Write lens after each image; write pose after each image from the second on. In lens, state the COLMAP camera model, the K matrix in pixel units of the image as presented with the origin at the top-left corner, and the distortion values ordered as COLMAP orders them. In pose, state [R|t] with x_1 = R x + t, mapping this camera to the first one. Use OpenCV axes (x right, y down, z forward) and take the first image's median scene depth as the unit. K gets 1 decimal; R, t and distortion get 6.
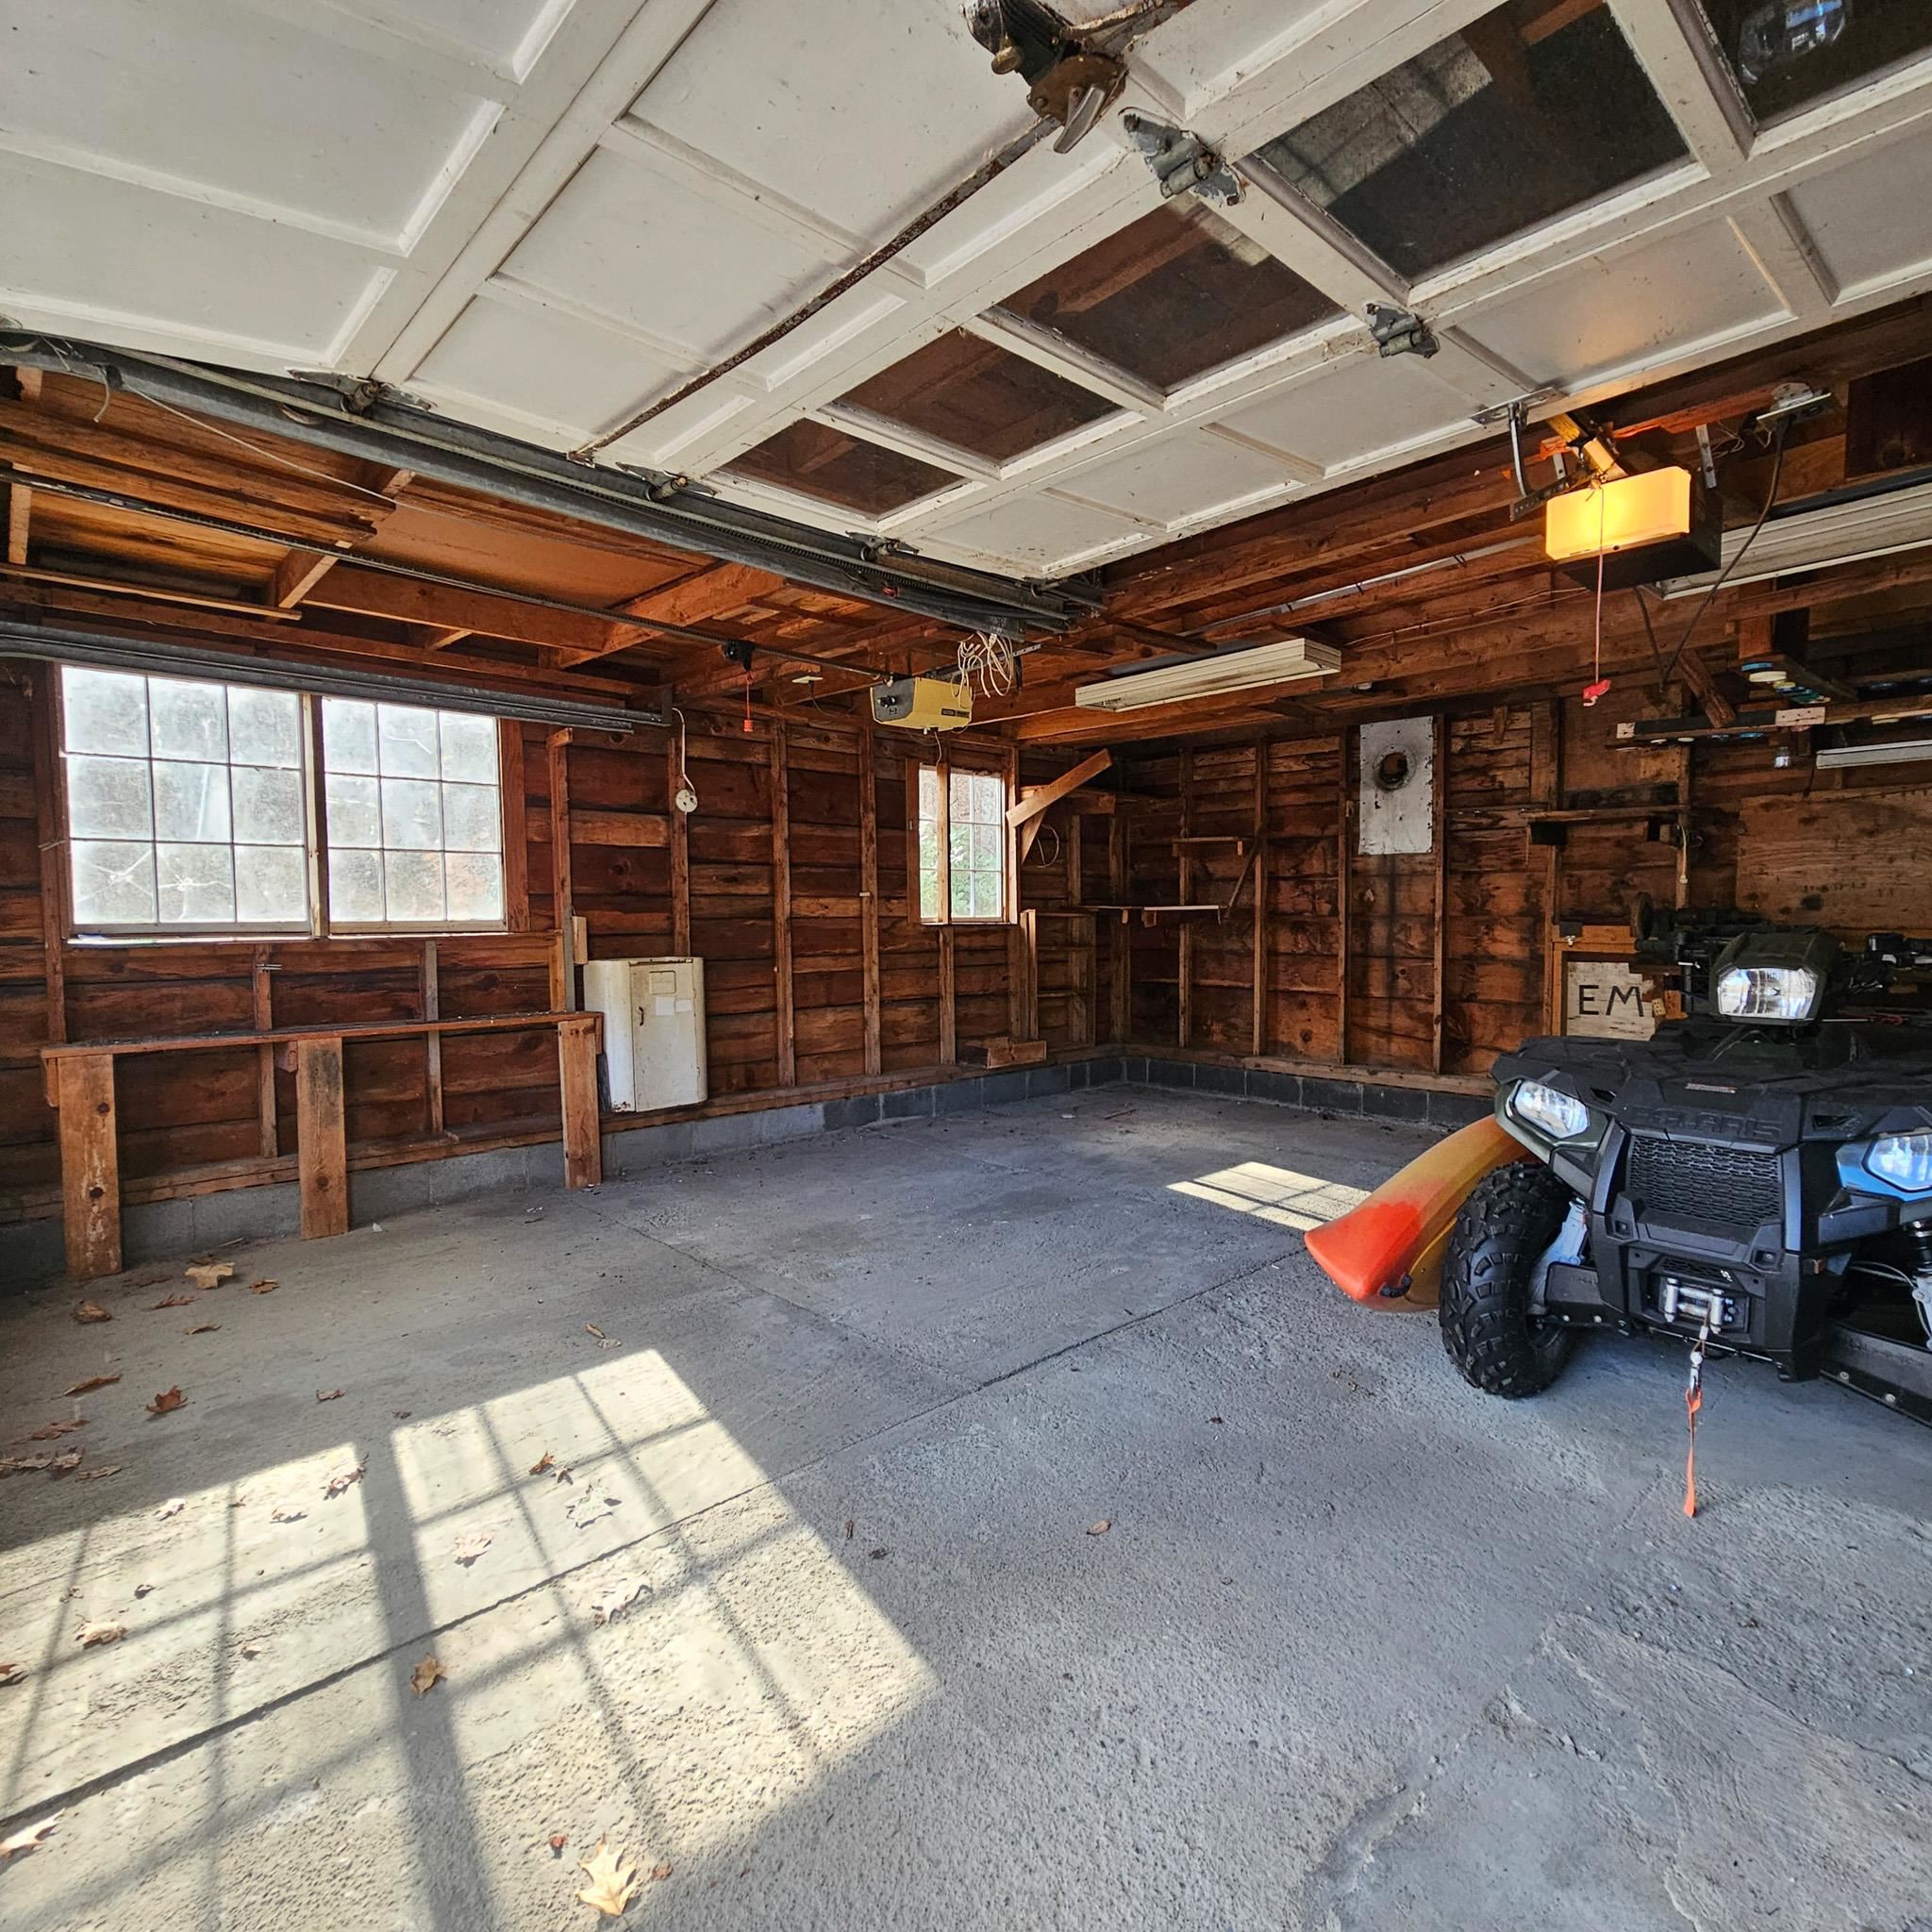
lens RADIAL K [[1053.7, 0, 944.9], [0, 1053.7, 966.1], [0, 0, 1]] dist [0.001099, -0.000037]
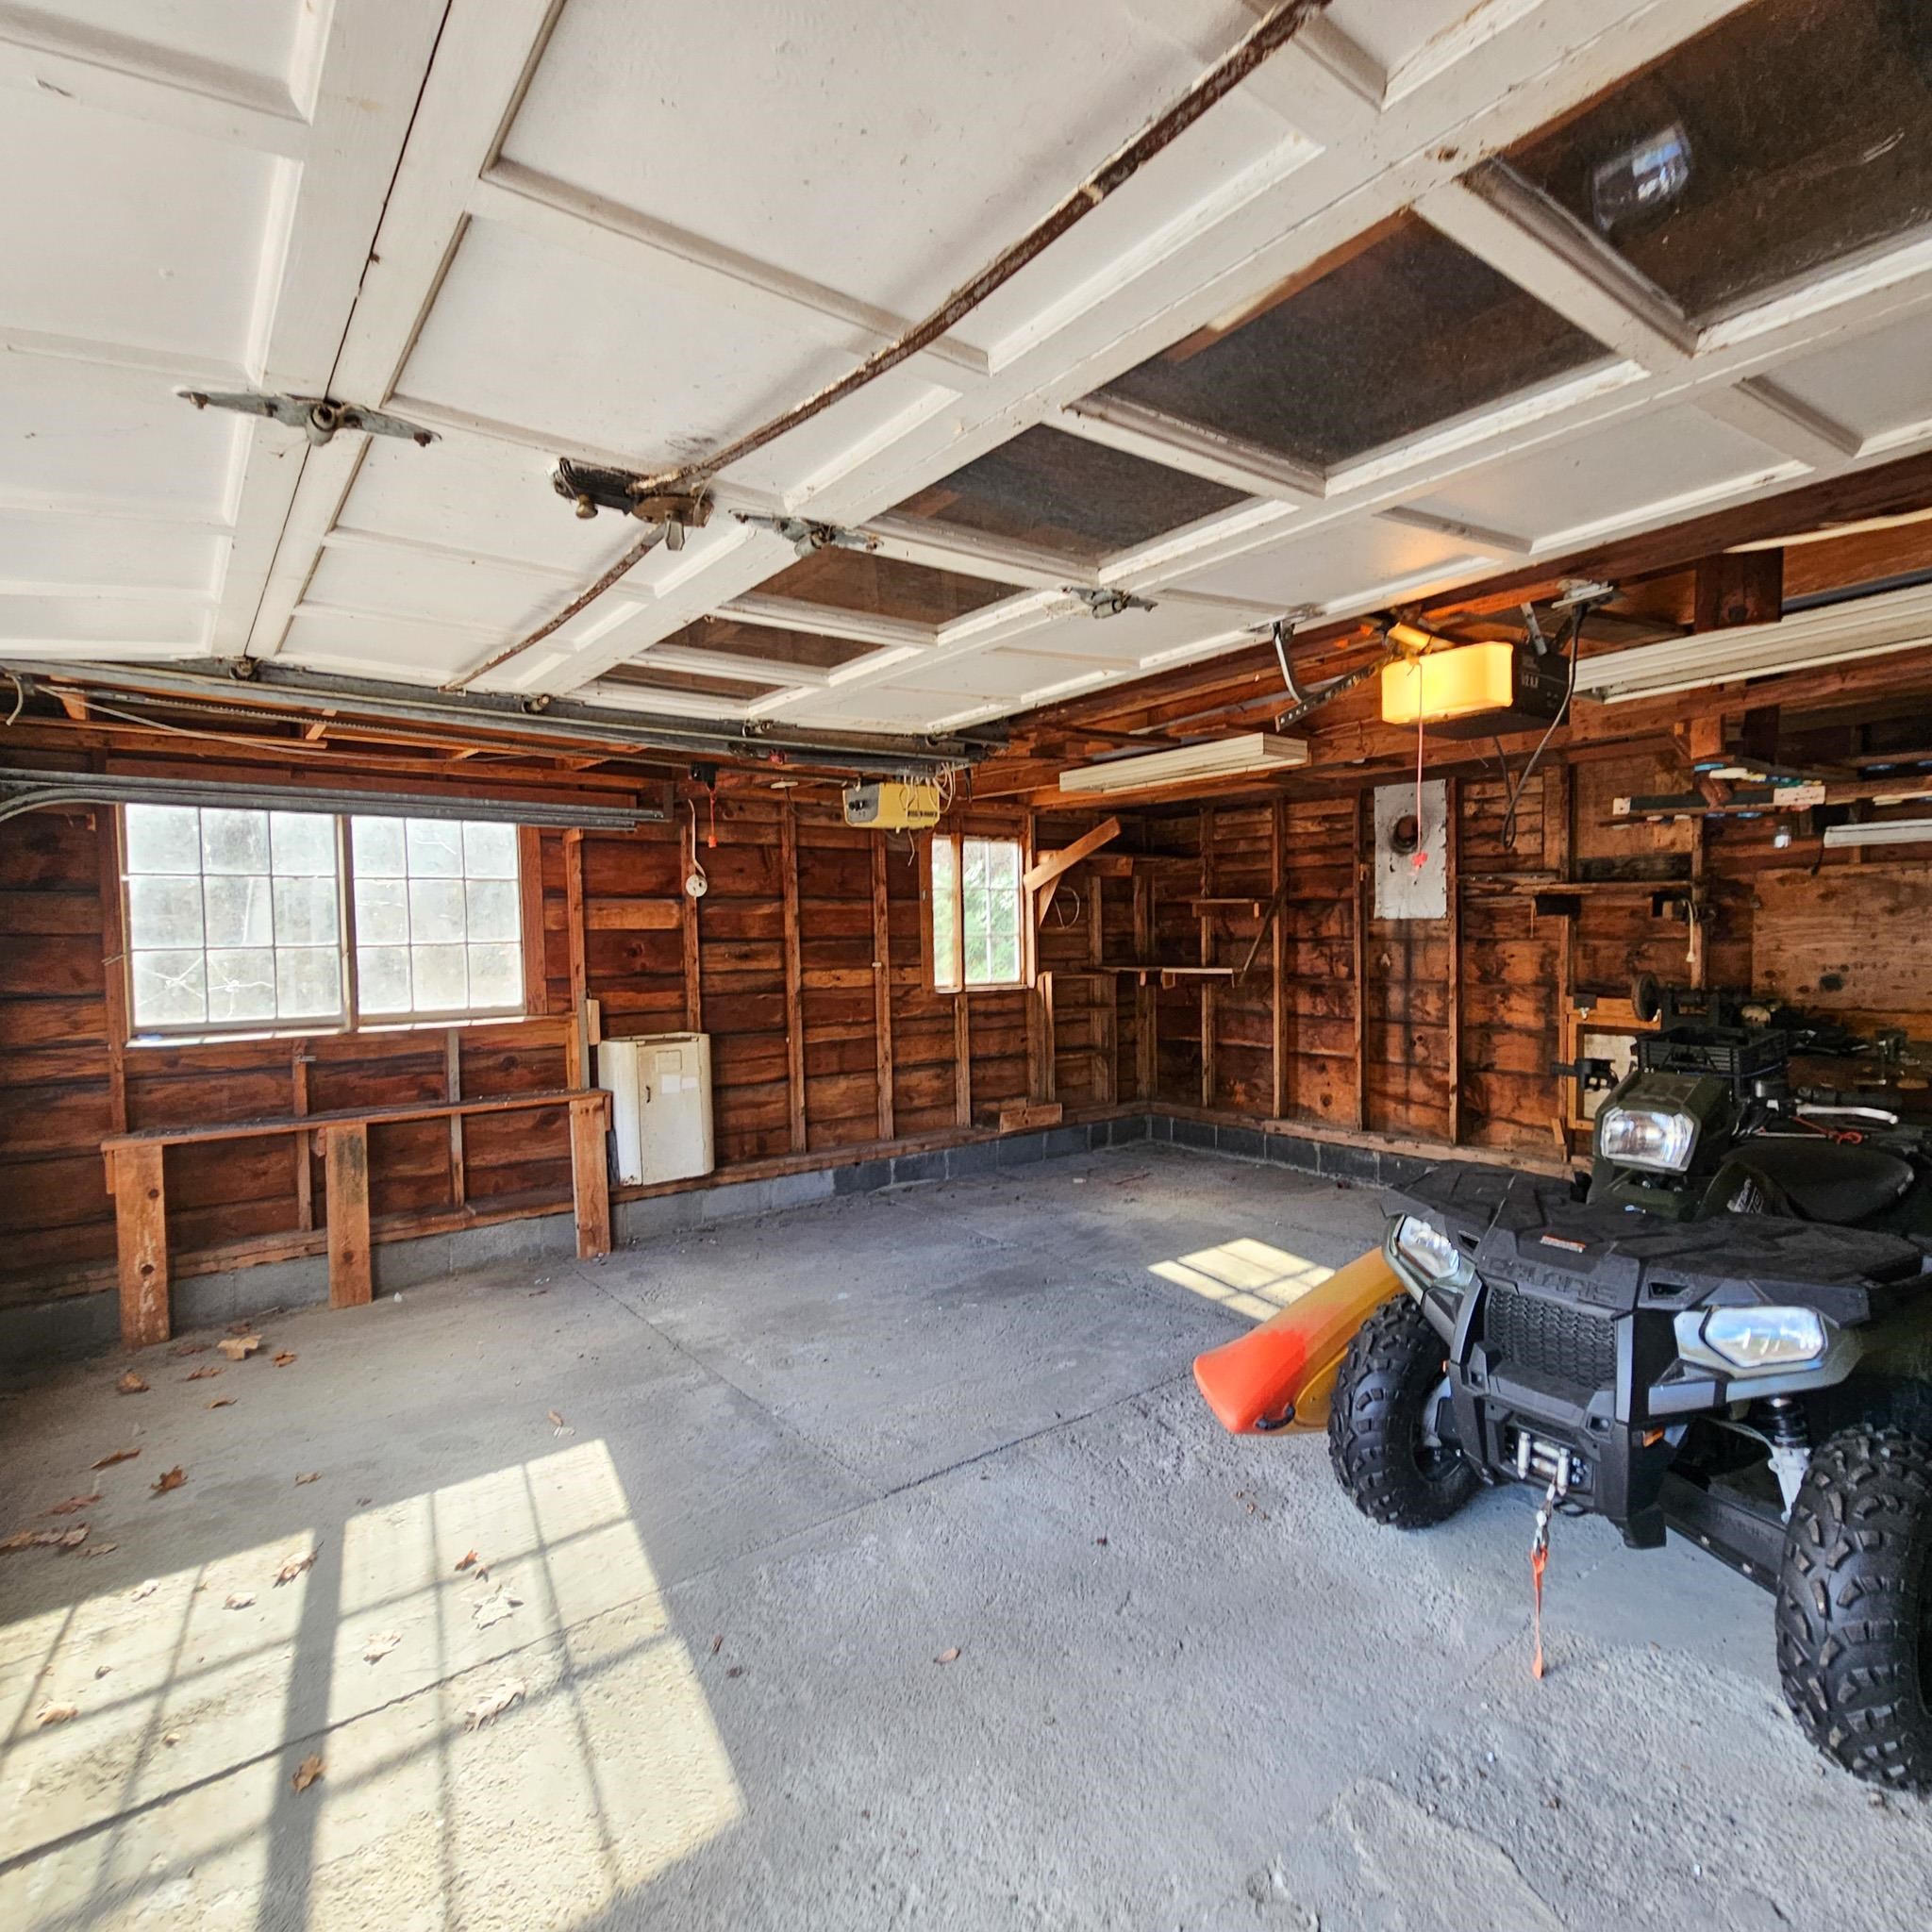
lens RADIAL K [[1053.7, 0, 944.9], [0, 1053.7, 966.1], [0, 0, 1]] dist [0.001099, -0.000037]
pose [[0.995056, -0.008070, -0.098990, 0.135276], [0.006865, 0.999898, -0.012511, -0.077466], [0.099081, 0.011770, 0.995010, -0.031962]]
